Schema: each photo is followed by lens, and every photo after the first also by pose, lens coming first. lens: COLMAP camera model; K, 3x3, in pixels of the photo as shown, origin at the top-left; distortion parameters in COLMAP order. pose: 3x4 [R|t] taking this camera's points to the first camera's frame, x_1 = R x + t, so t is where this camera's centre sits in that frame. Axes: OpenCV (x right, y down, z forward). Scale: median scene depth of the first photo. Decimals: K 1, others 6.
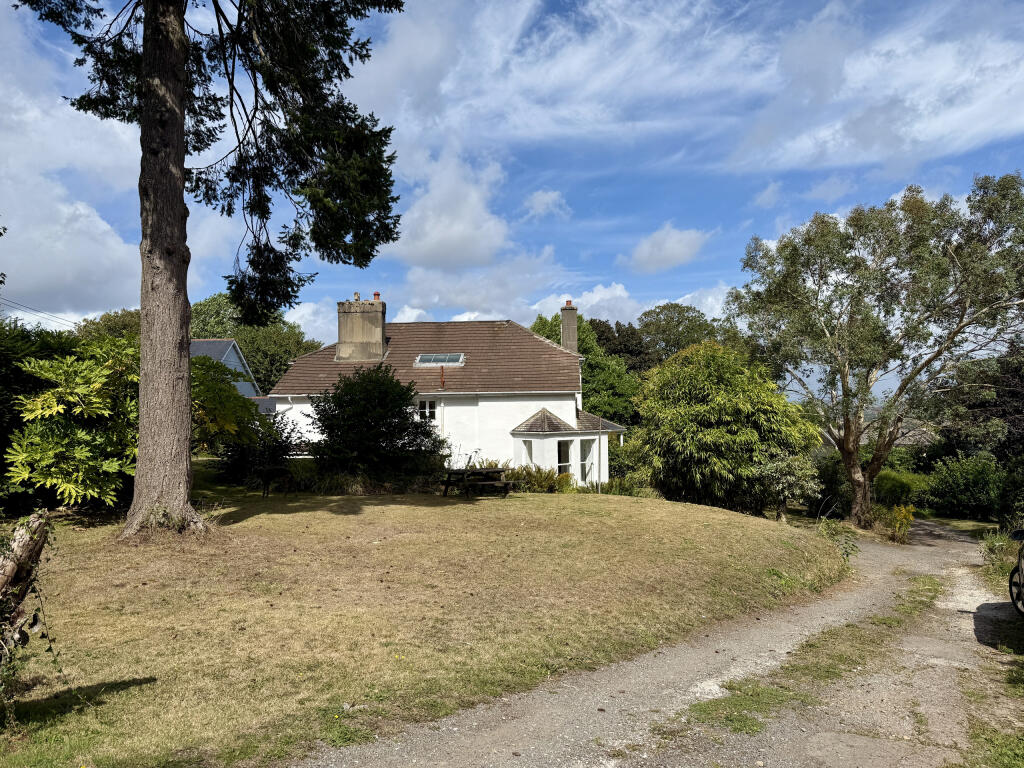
lens RADIAL K [[703.0, 0, 517.6], [0, 703.0, 381.6], [0, 0, 1]] dist [0.003043, -0.027008]
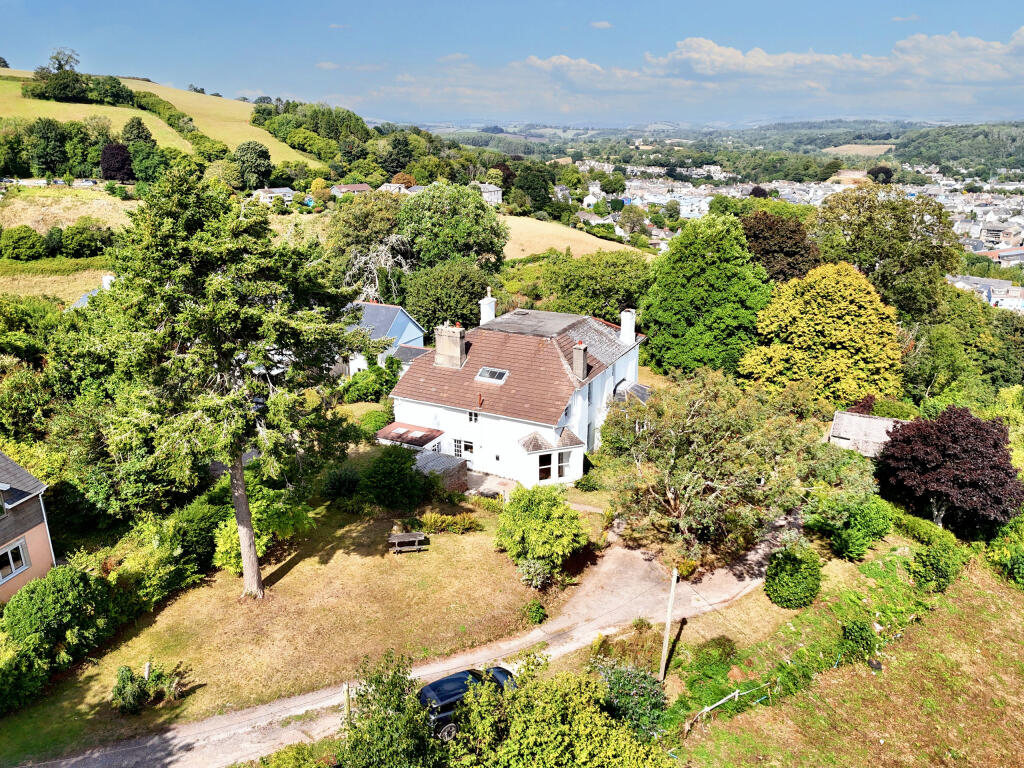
lens RADIAL K [[741.8, 0, 517.2], [0, 741.8, 382.7], [0, 0, 1]] dist [0.062806, -0.049913]
pose [[0.914329, 0.128662, -0.383989, 0.546399], [0.017988, 0.934350, 0.355901, -0.574979], [0.404571, -0.332318, 0.851990, -0.338438]]
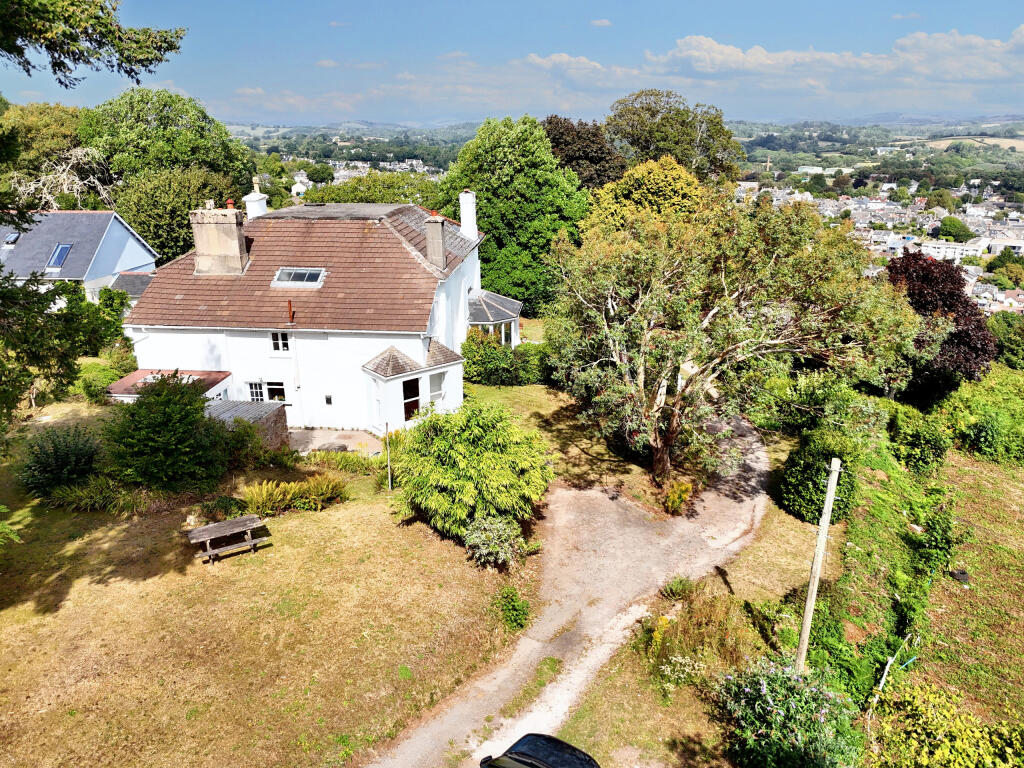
lens RADIAL K [[741.8, 0, 512.0], [0, 741.8, 383.1], [0, 0, 1]] dist [0.062806, -0.049913]
pose [[0.999180, 0.012596, -0.038485, 0.223571], [0.002130, 0.932720, 0.360595, -0.263613], [0.040438, -0.360381, 0.931928, -0.008252]]
